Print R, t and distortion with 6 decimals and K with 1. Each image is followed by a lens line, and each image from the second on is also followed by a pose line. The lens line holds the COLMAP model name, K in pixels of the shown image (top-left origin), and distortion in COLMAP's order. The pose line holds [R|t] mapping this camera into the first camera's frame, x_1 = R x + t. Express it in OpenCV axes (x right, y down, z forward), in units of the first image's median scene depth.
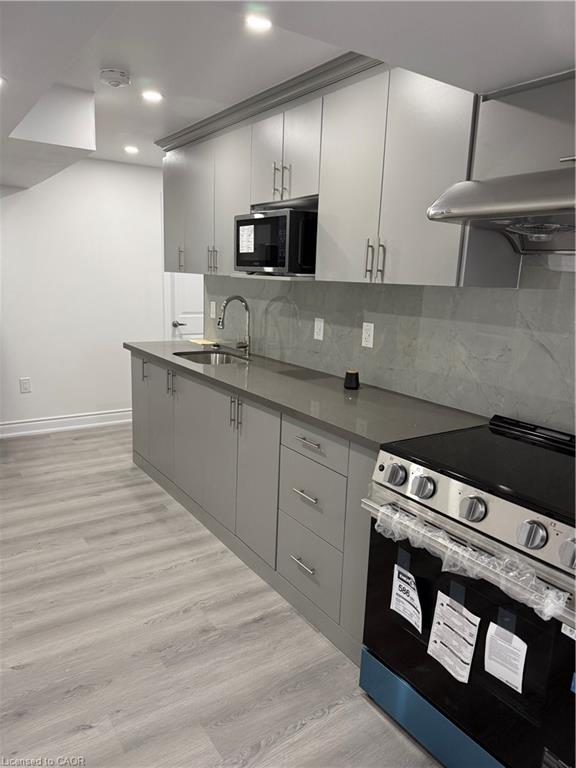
lens RADIAL K [[539.1, 0, 288.8], [0, 539.1, 383.9], [0, 0, 1]] dist [0.062805, -0.084419]
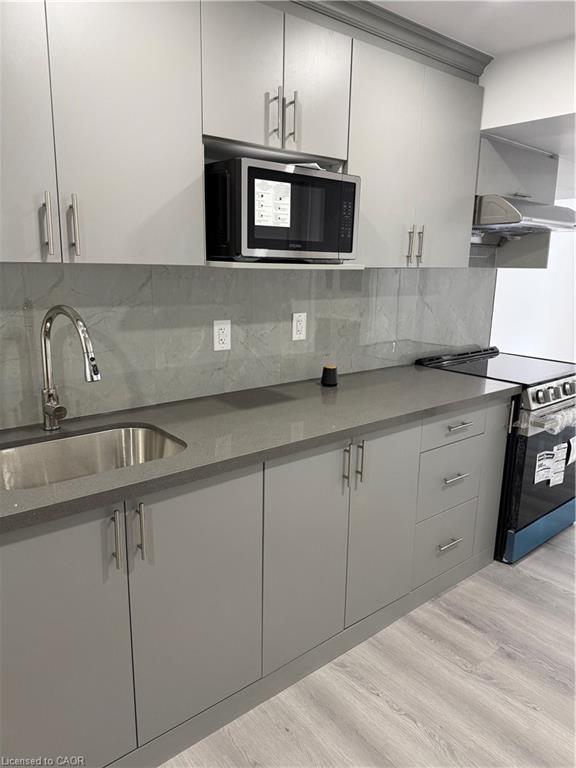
lens RADIAL K [[539.1, 0, 290.0], [0, 539.1, 383.5], [0, 0, 1]] dist [0.062805, -0.084419]
pose [[-0.088825, -0.254258, 0.963049, -0.748441], [0.178550, 0.947145, 0.266527, -0.247514], [-0.979913, 0.195626, -0.038733, 1.098867]]
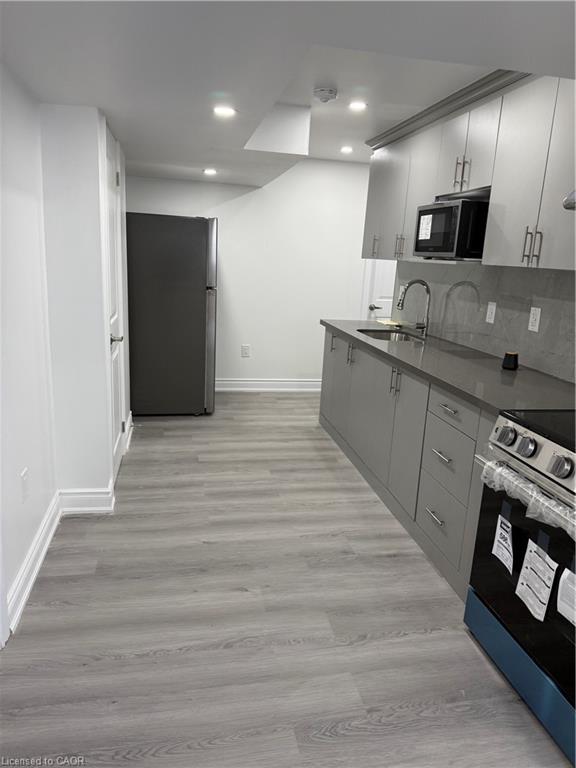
lens RADIAL K [[539.1, 0, 286.6], [0, 539.1, 382.6], [0, 0, 1]] dist [0.062805, -0.084419]
pose [[0.917205, 0.102343, -0.385048, 0.128630], [-0.096755, 0.994730, 0.033916, 0.040589], [0.386490, 0.006148, 0.922273, -0.141398]]
